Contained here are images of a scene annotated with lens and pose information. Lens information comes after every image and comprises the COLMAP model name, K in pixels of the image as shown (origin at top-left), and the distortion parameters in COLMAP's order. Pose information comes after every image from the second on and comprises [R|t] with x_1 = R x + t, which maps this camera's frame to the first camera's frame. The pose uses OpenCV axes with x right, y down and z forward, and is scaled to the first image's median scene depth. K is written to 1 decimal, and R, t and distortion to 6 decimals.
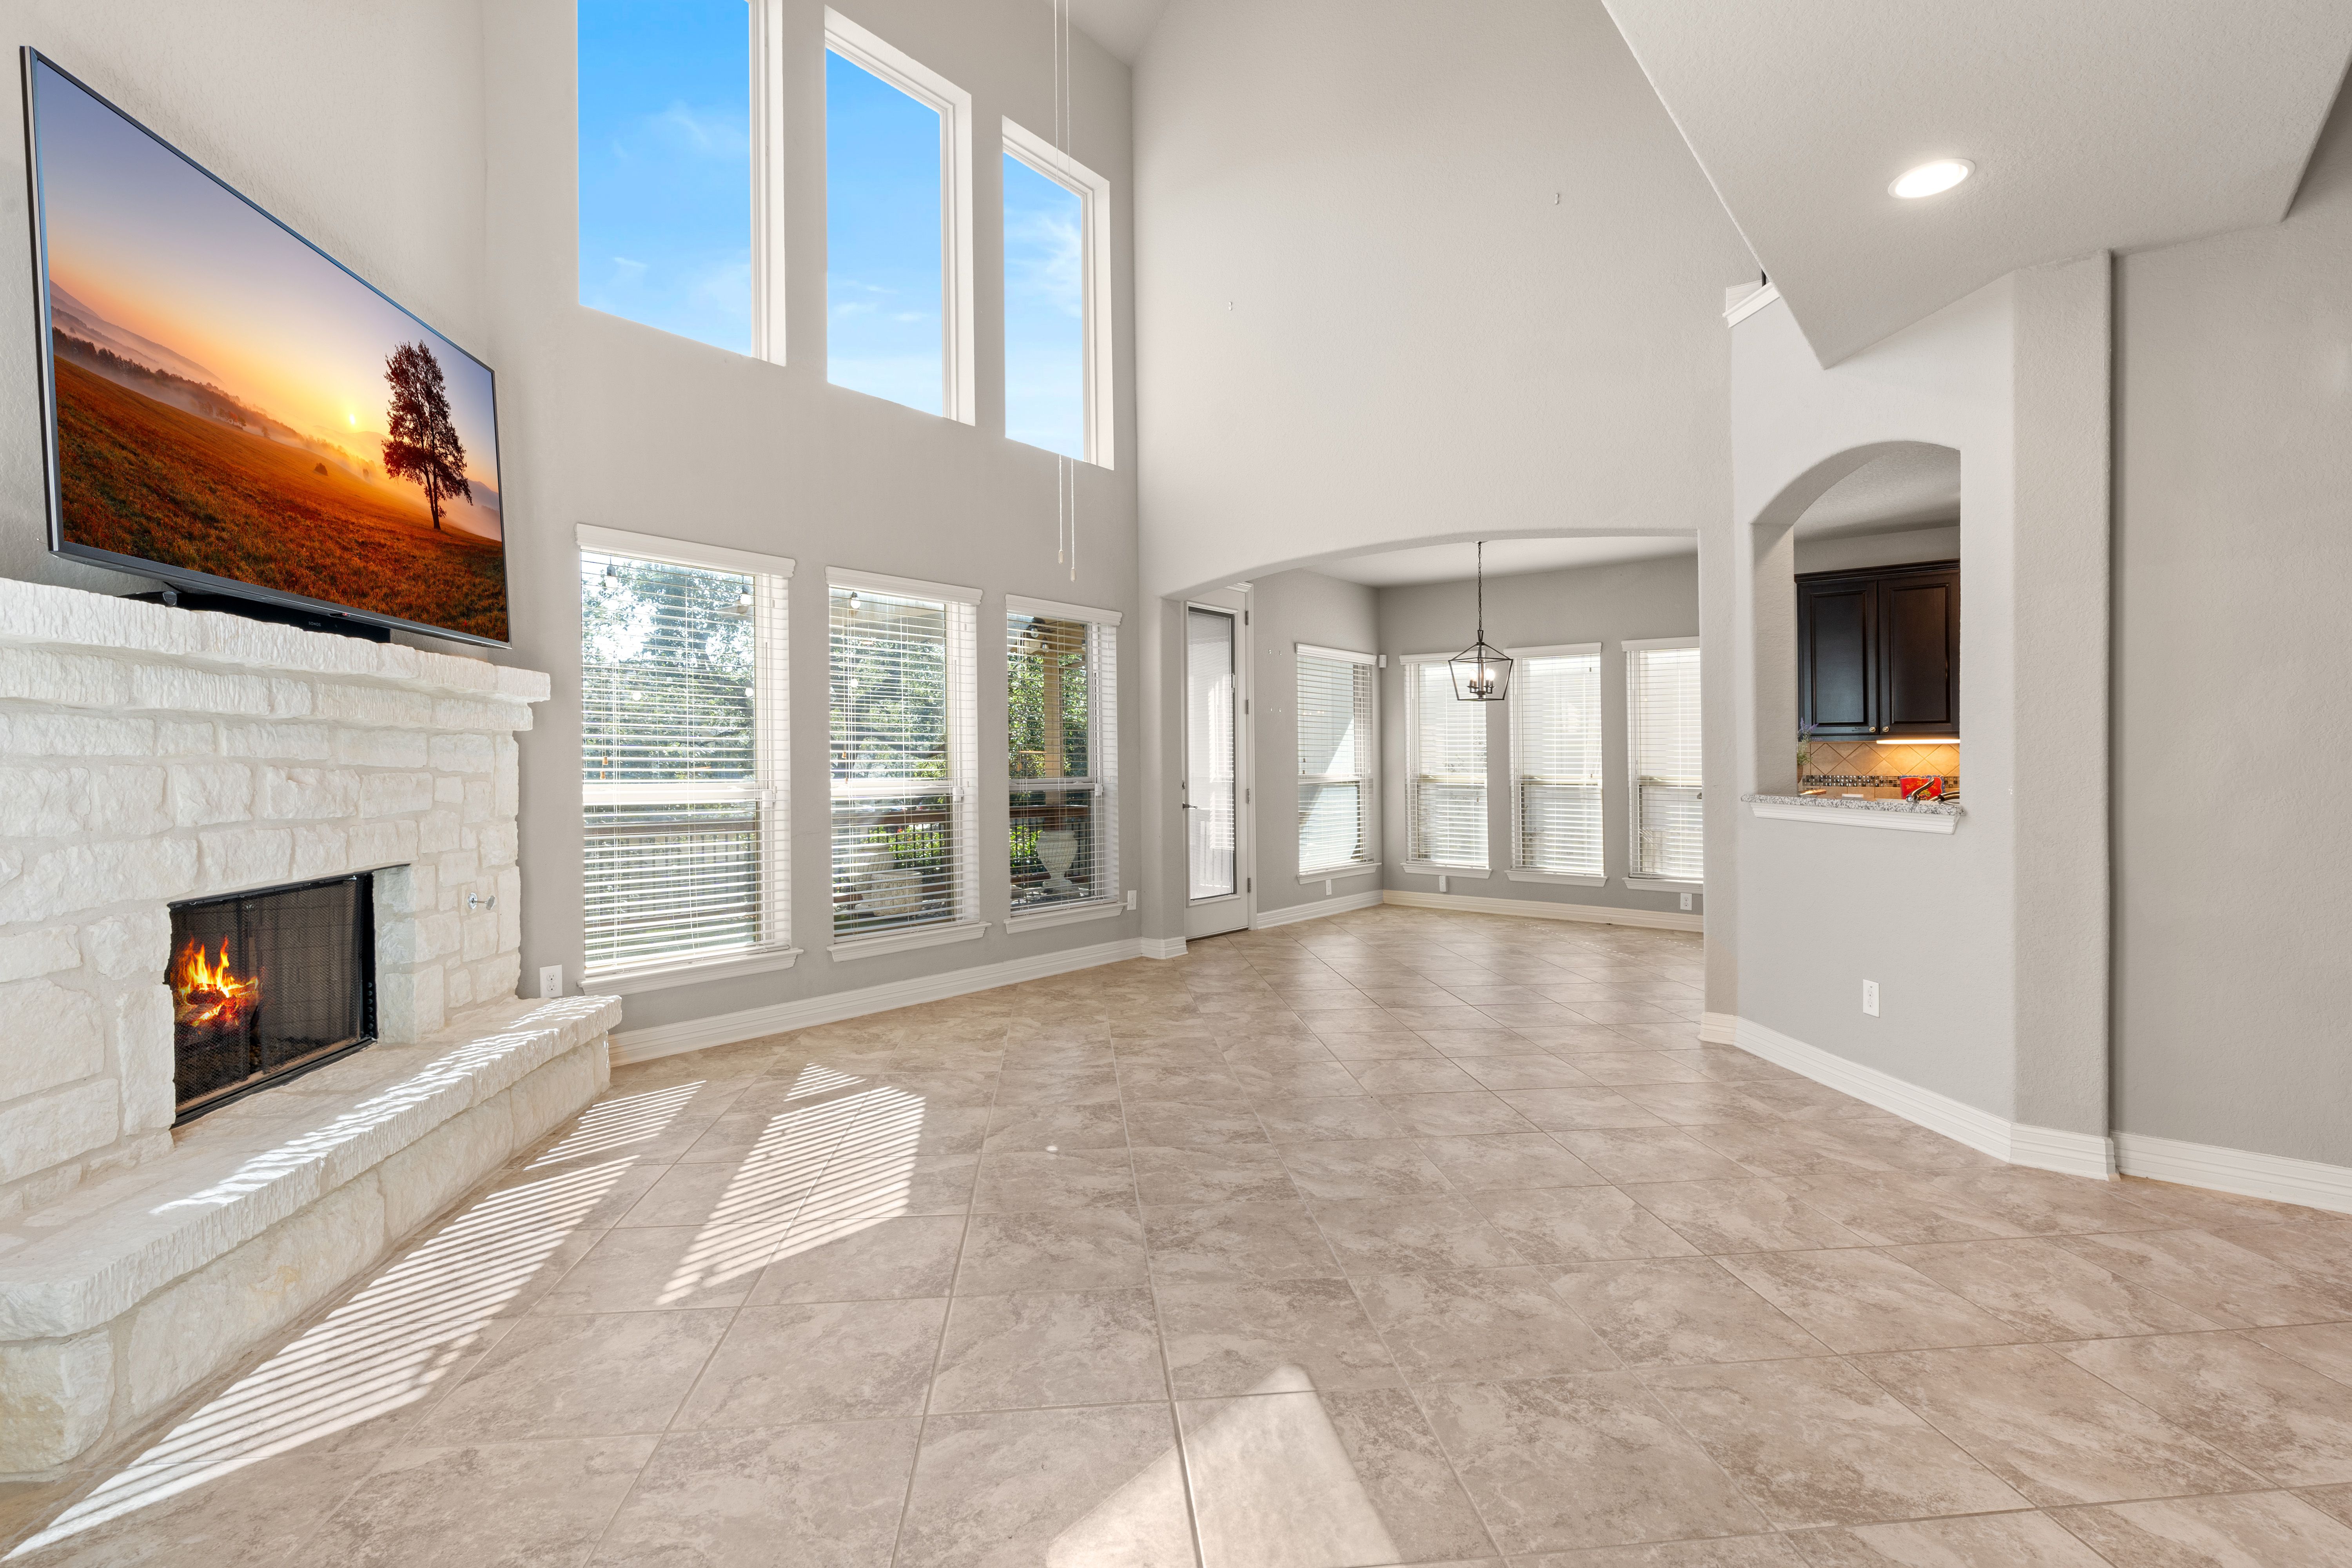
lens RADIAL K [[1077.9, 0, 1182.6], [0, 1077.9, 772.7], [0, 0, 1]] dist [-0.005721, 0.001599]
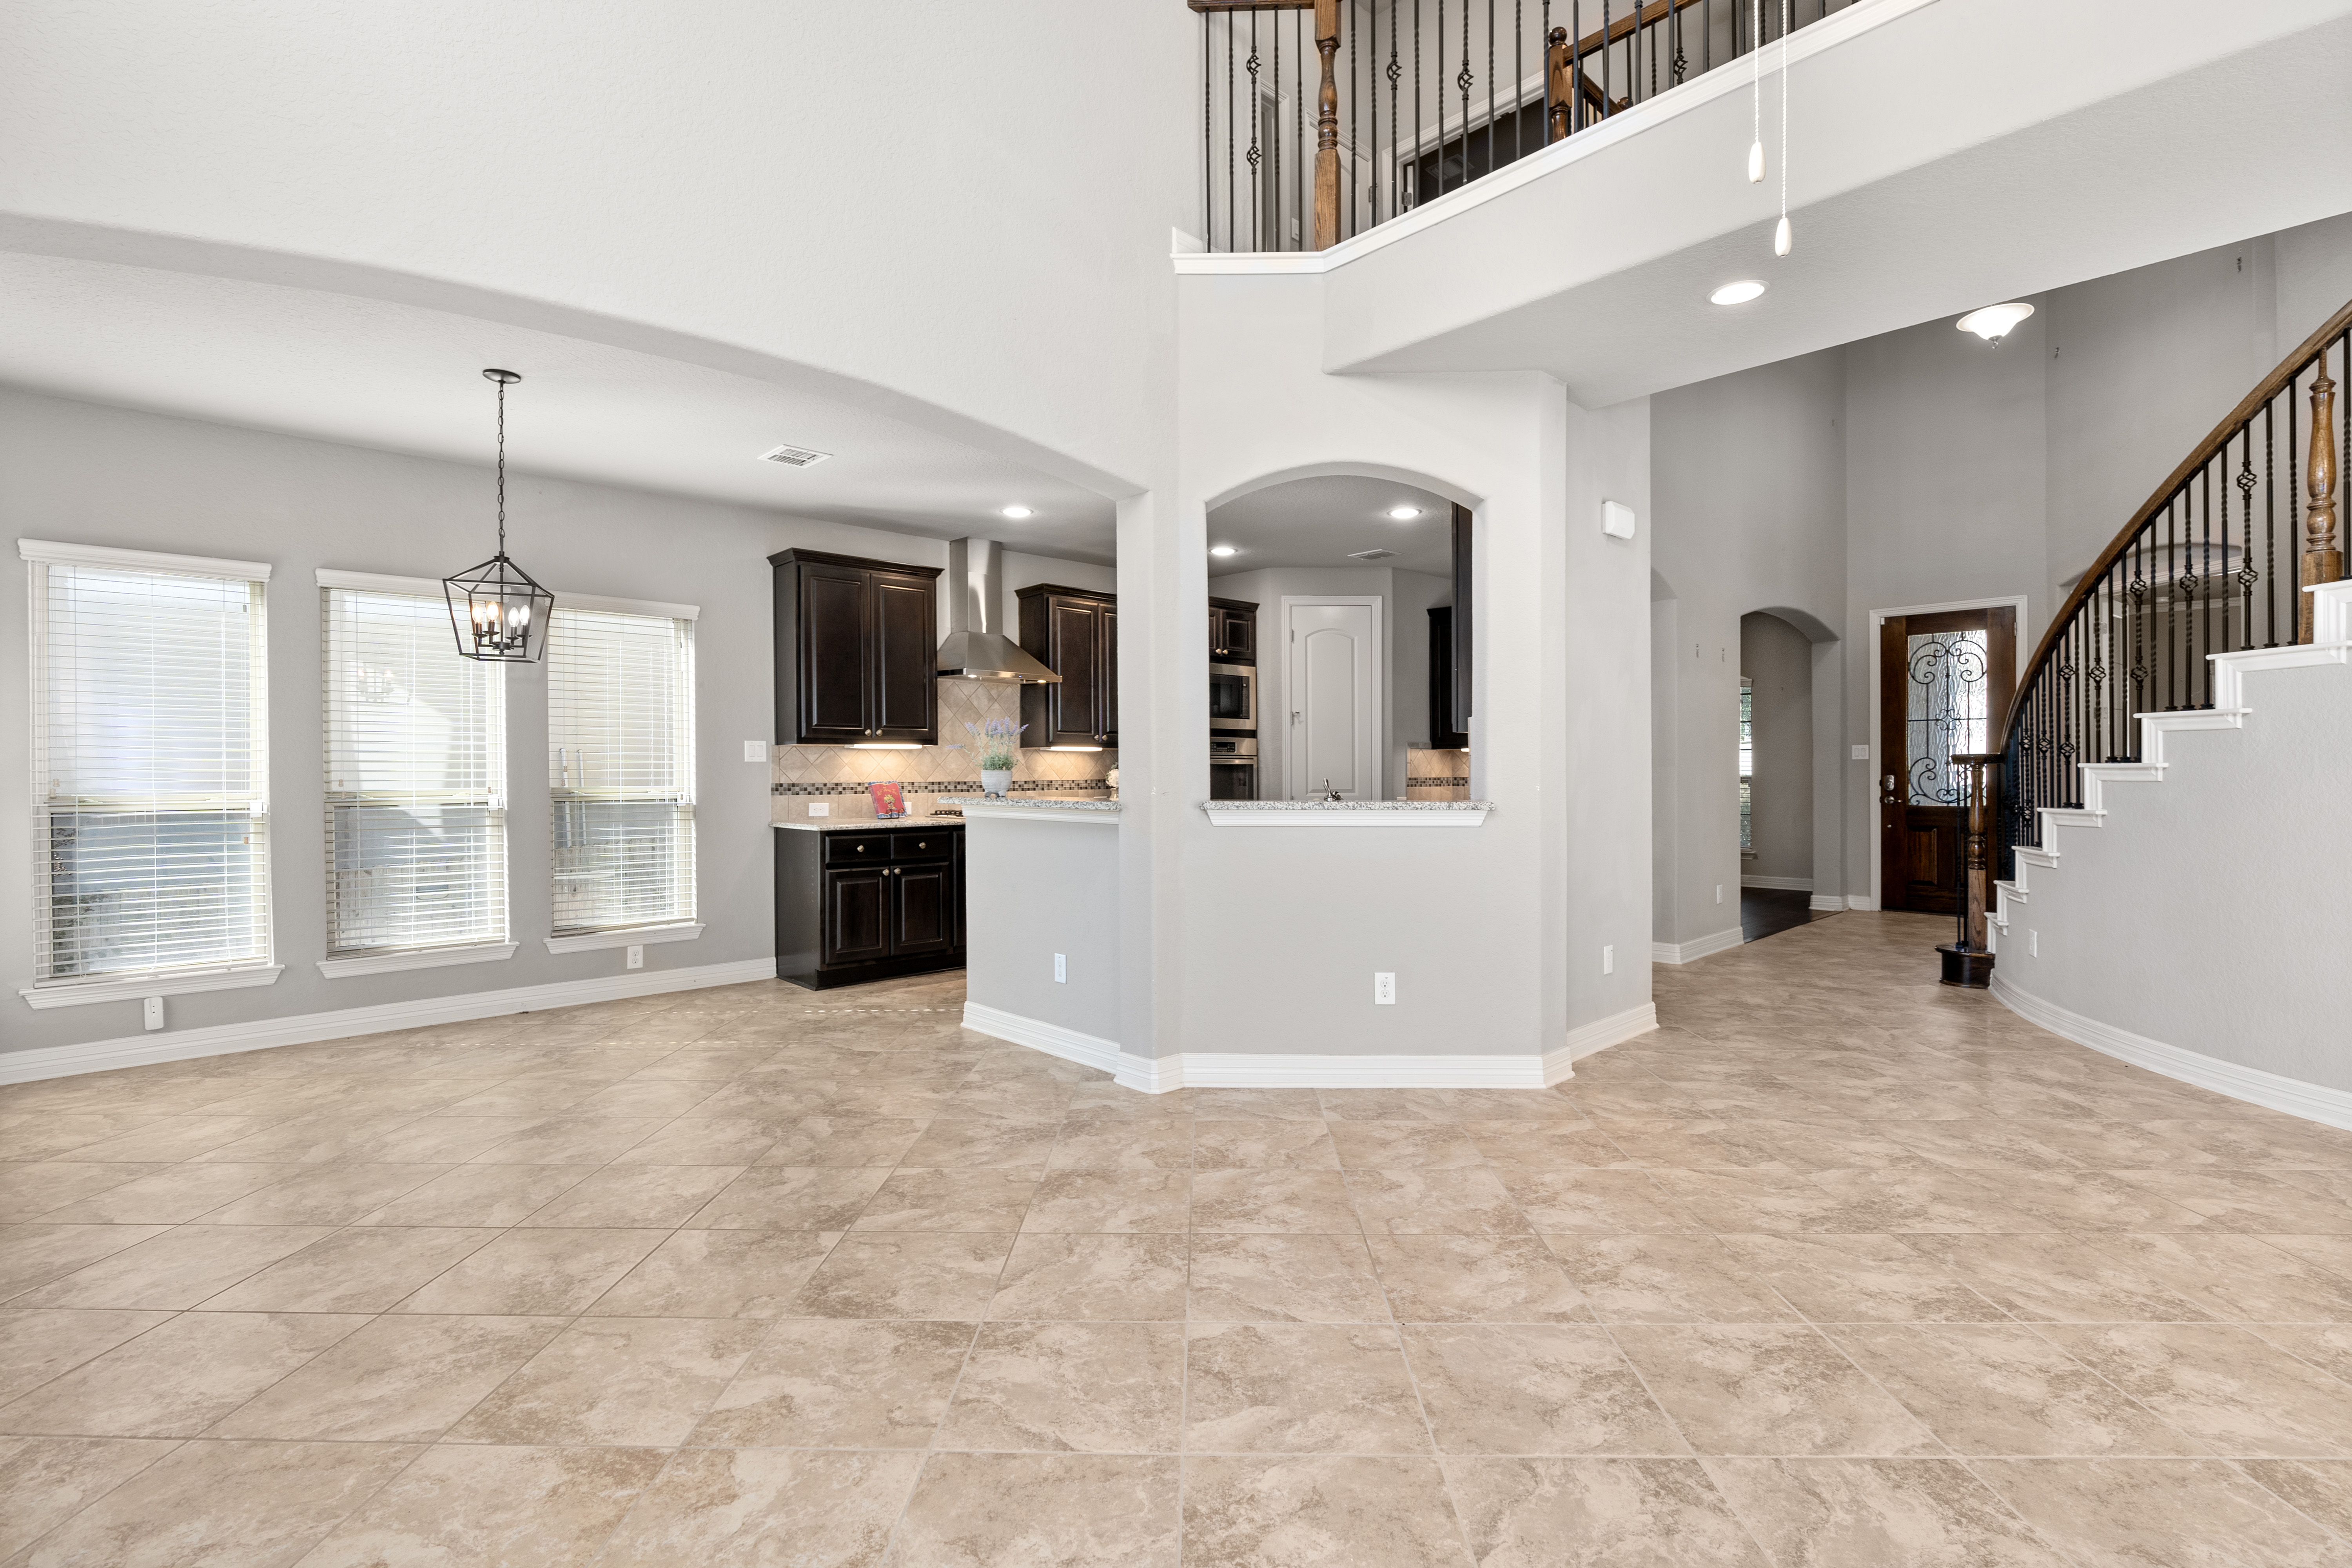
lens RADIAL K [[1077.9, 0, 1199.1], [0, 1077.9, 772.0], [0, 0, 1]] dist [-0.005721, 0.001599]
pose [[0.126711, -0.004601, 0.991929, -0.536092], [0.012344, 0.999919, 0.003061, -0.012127], [-0.991863, 0.011857, 0.126757, 1.282782]]
